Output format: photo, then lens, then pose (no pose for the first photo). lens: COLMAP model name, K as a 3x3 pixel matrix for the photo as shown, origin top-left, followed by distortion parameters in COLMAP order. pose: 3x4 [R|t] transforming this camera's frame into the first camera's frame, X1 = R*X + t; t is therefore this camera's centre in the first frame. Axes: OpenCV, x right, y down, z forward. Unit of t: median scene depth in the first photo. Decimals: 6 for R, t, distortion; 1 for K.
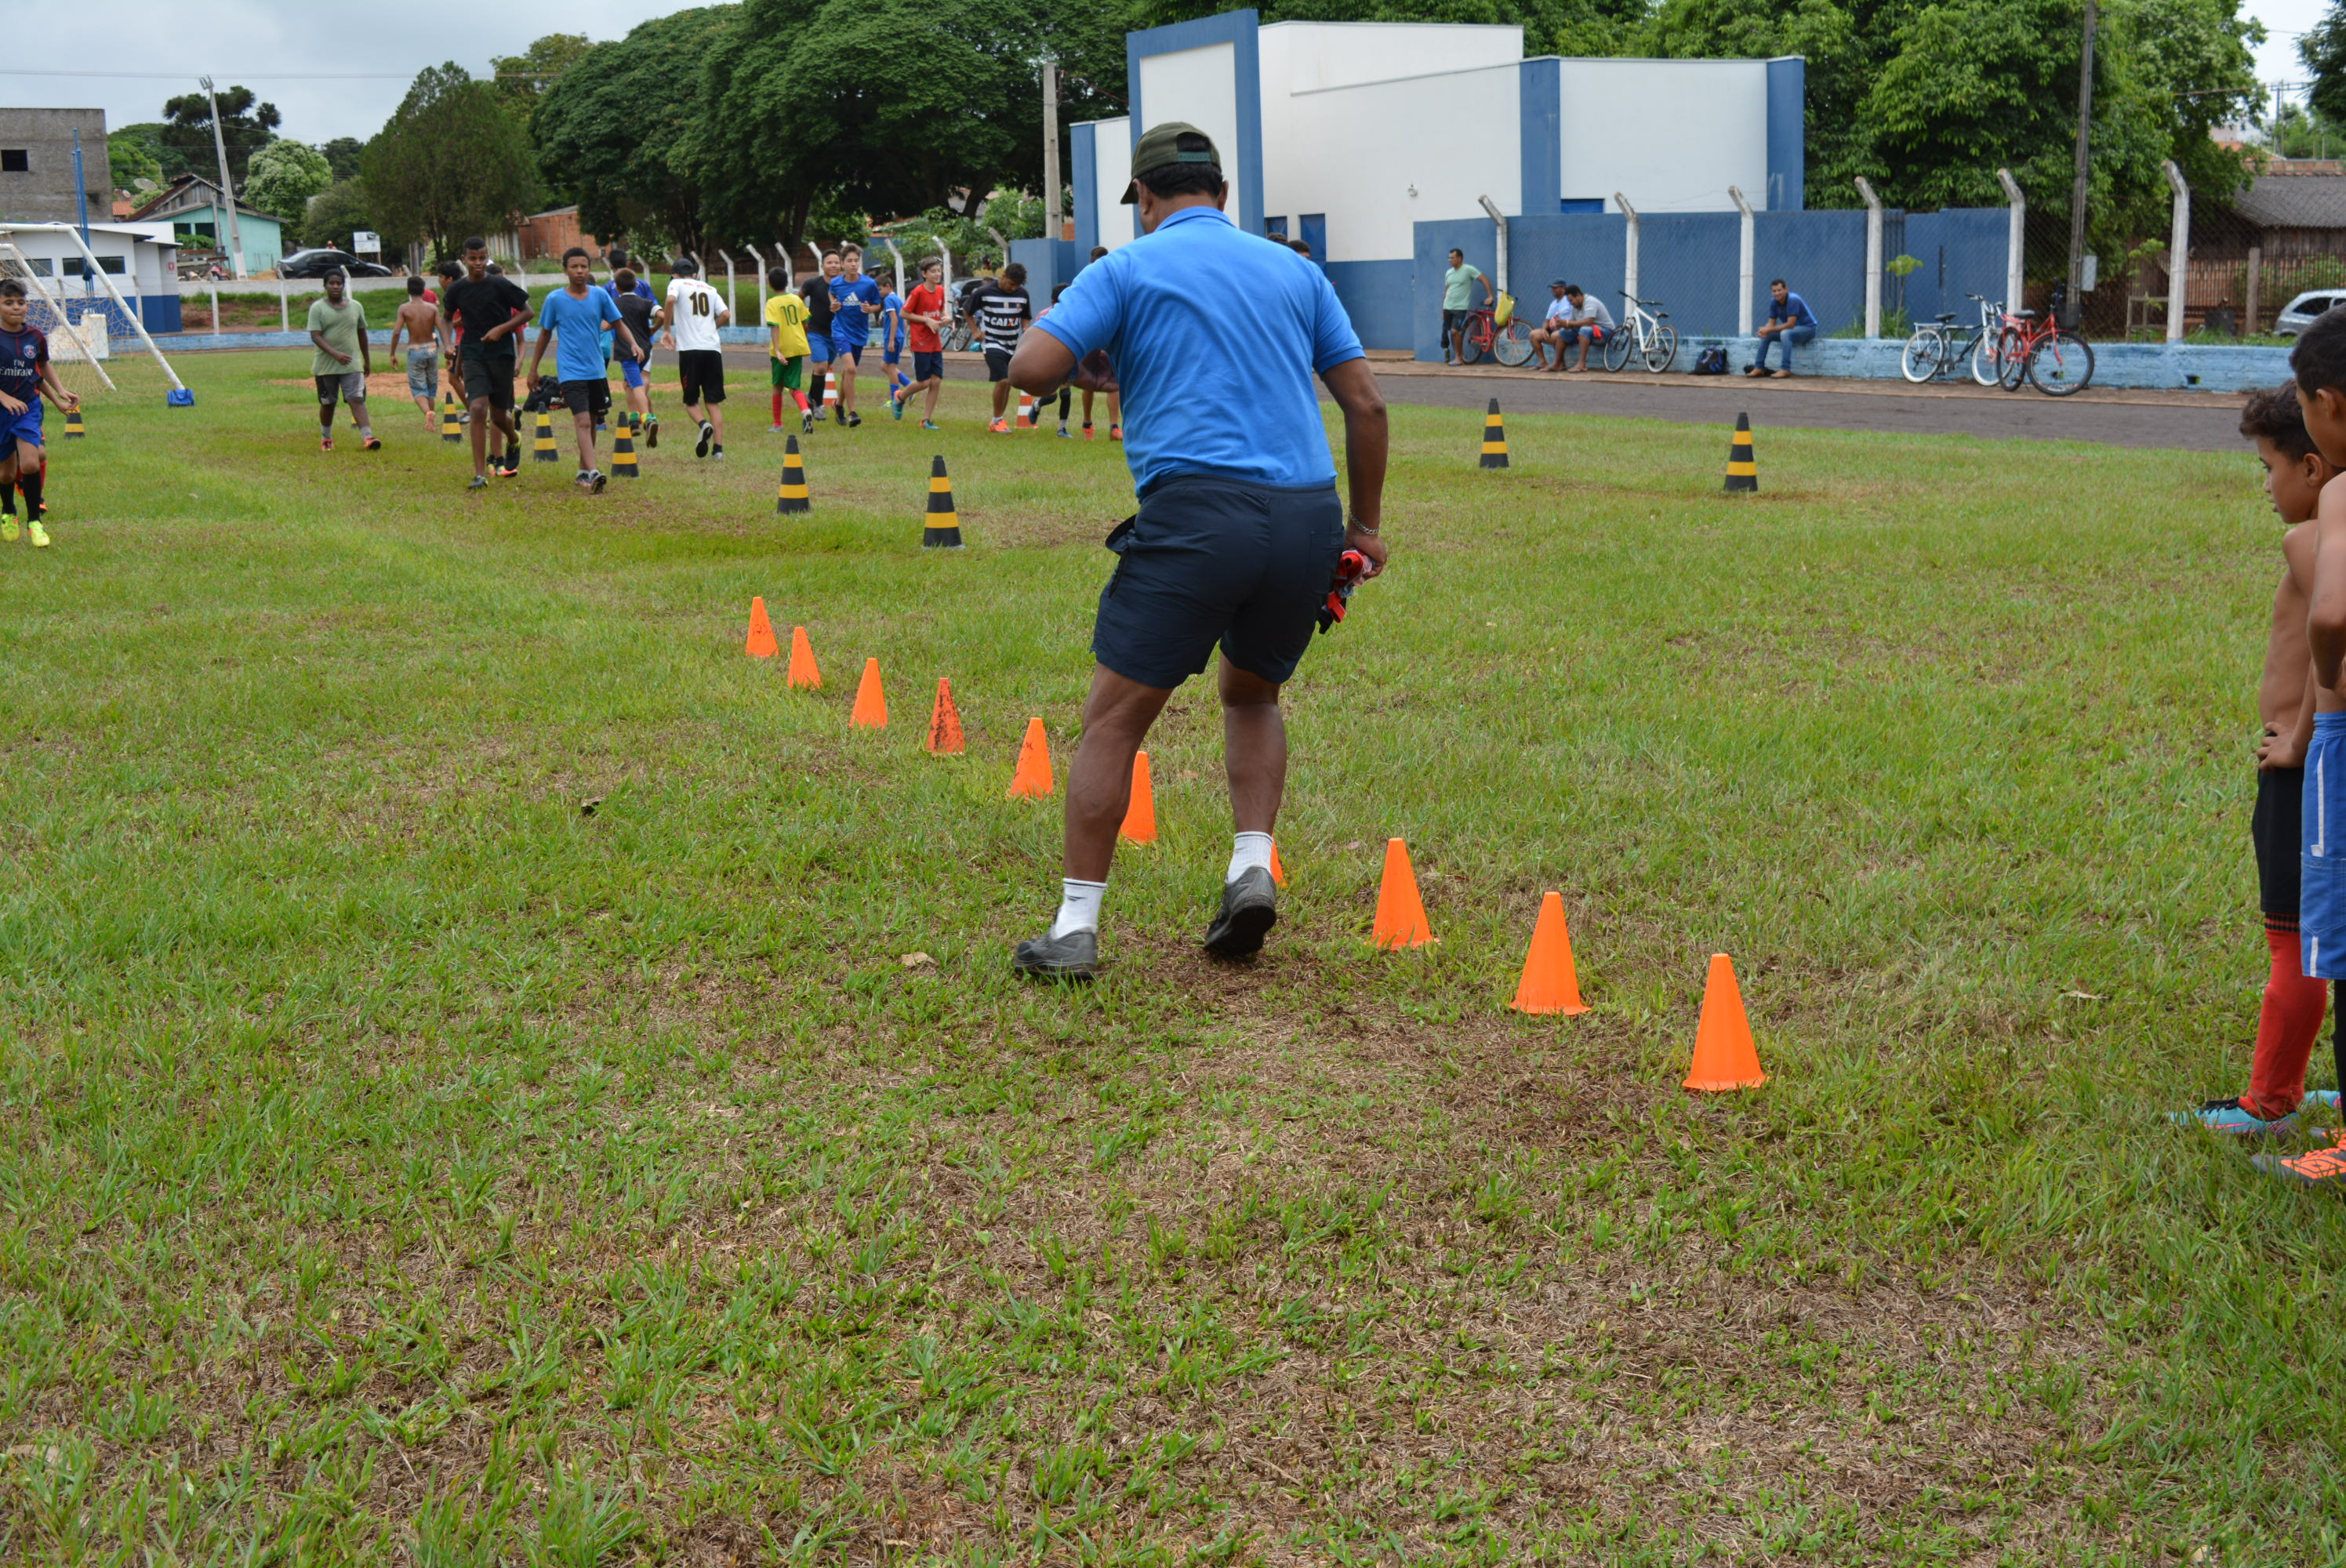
lens RADIAL K [[2823.1, 0, 1177.5], [0, 2823.1, 806.6], [0, 0, 1]] dist [-0.043007, 0.000000]
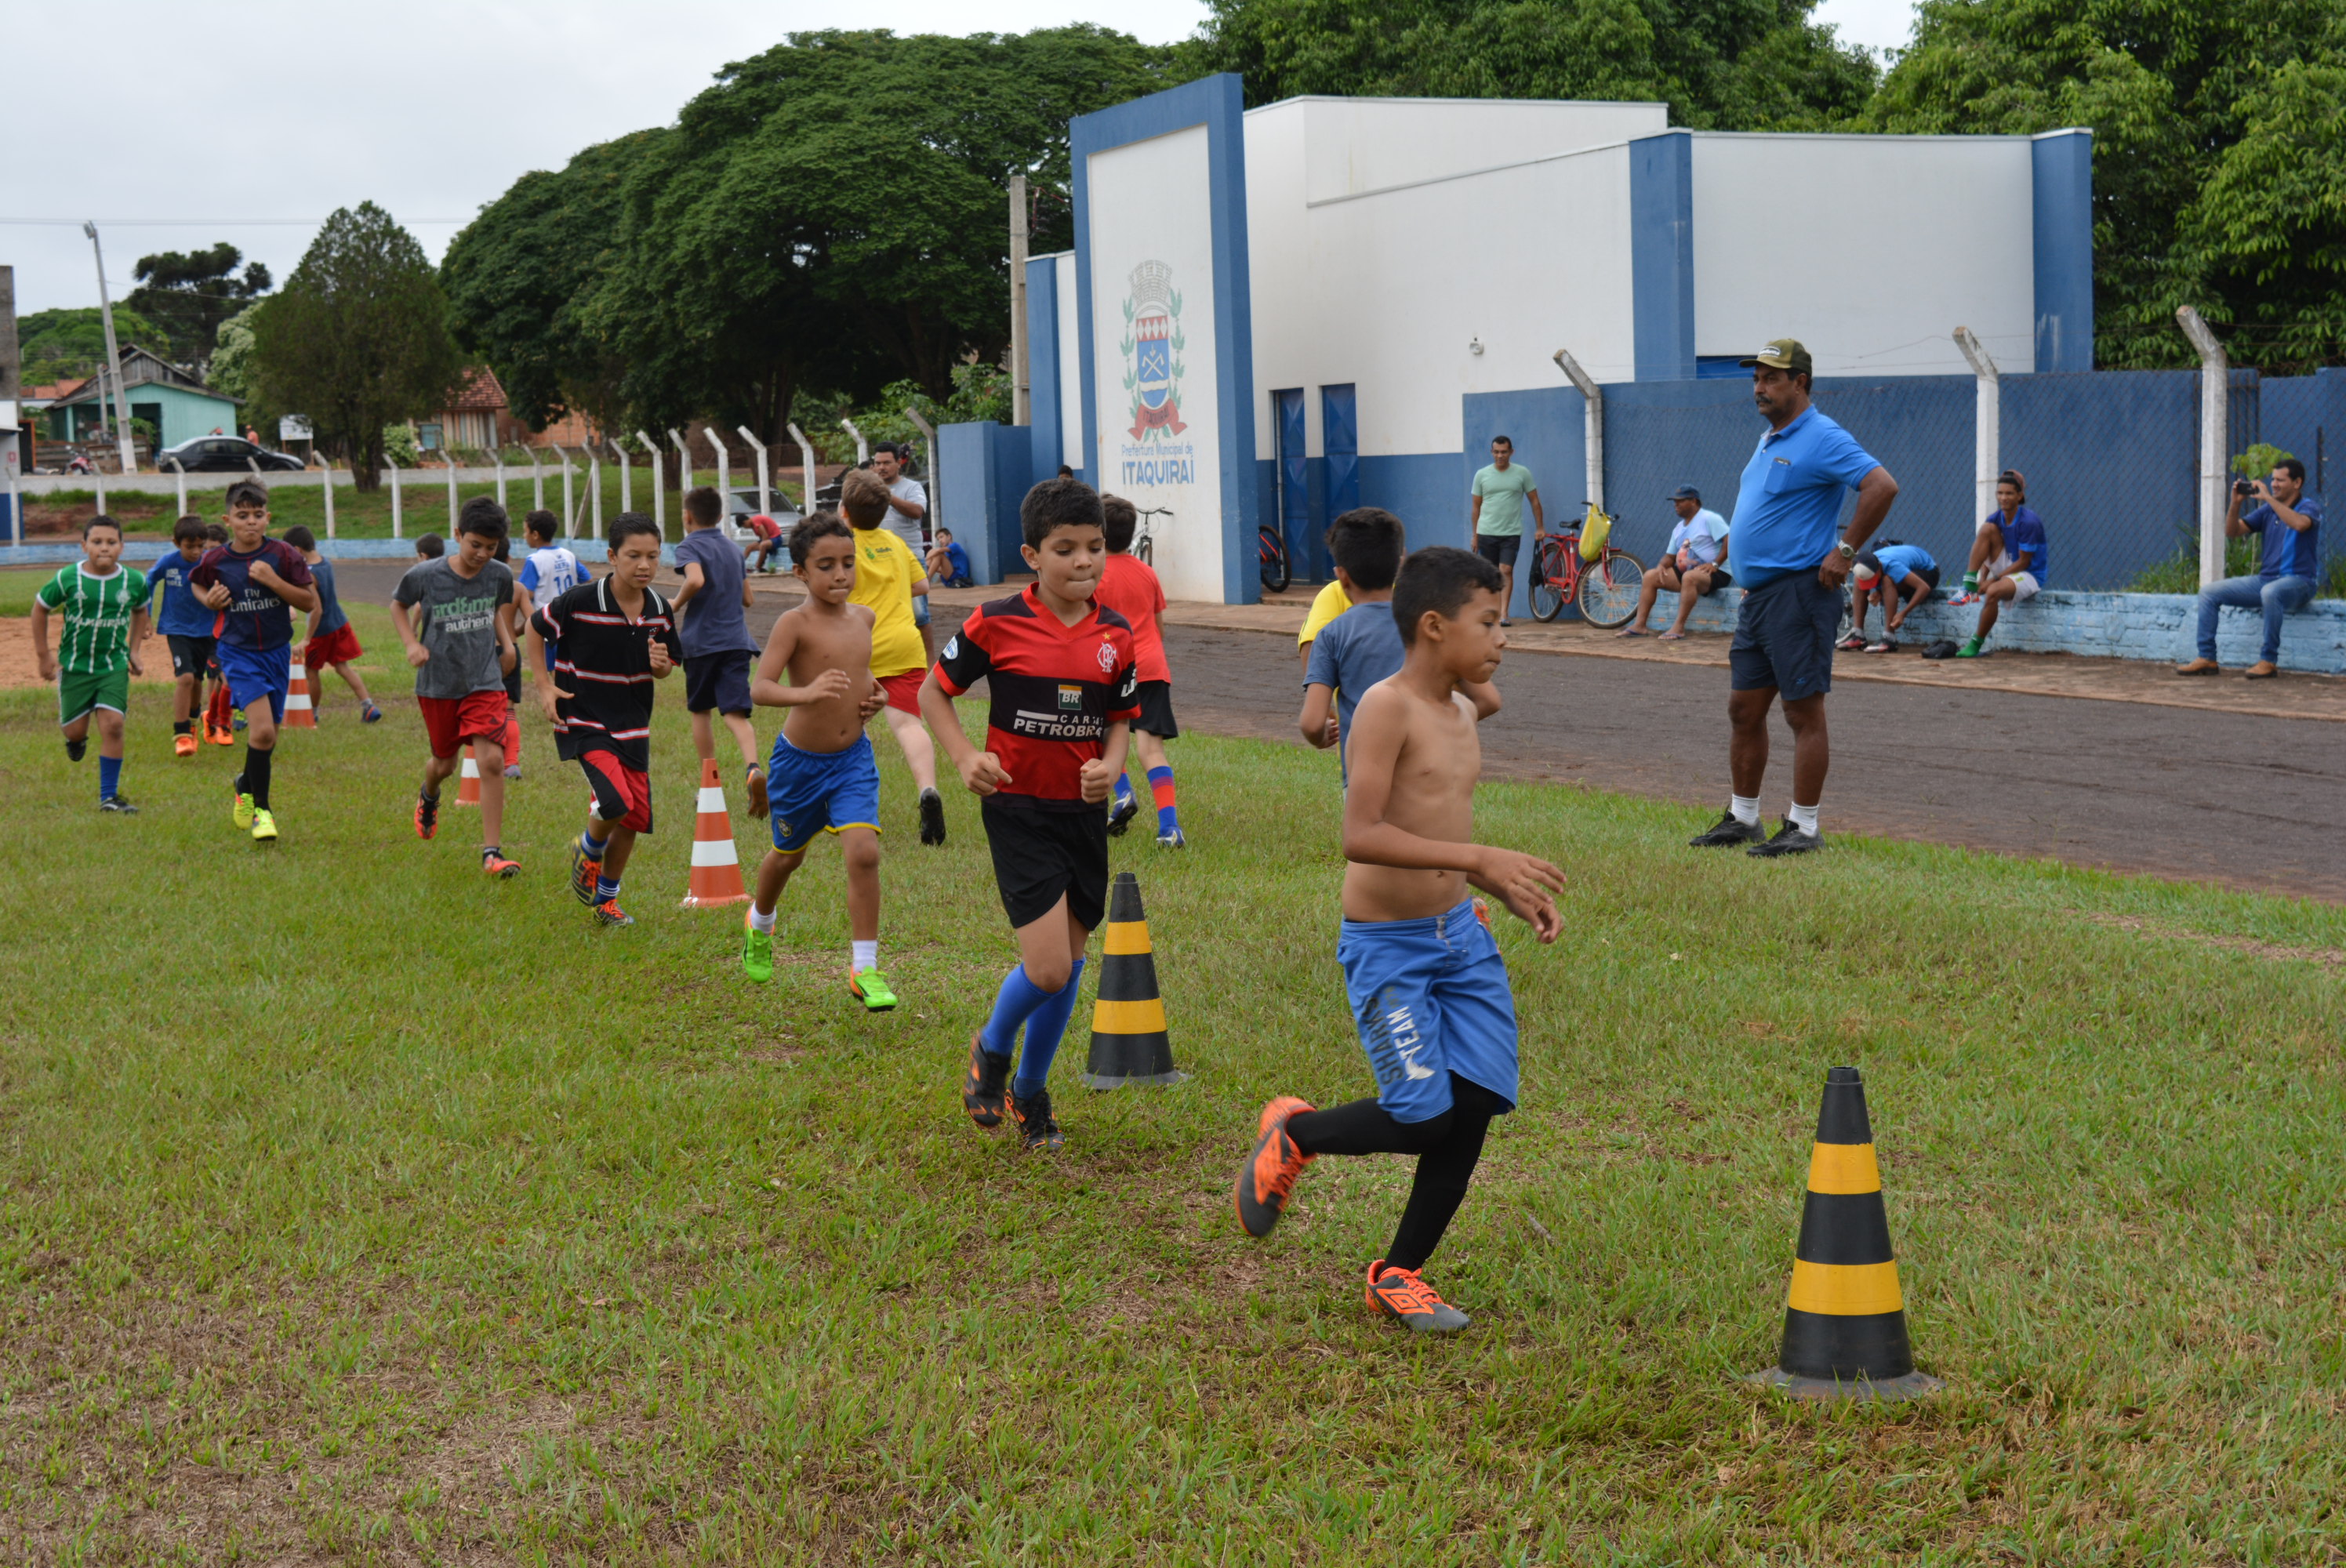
lens RADIAL K [[3273.4, 0, 1188.8], [0, 3273.4, 793.6], [0, 0, 1]] dist [-0.024013, 0.000000]
pose [[0.998166, 0.003581, -0.060428, 0.056879], [-0.008735, 0.996322, -0.085245, -0.047604], [0.059900, 0.085616, 0.994526, 0.236188]]
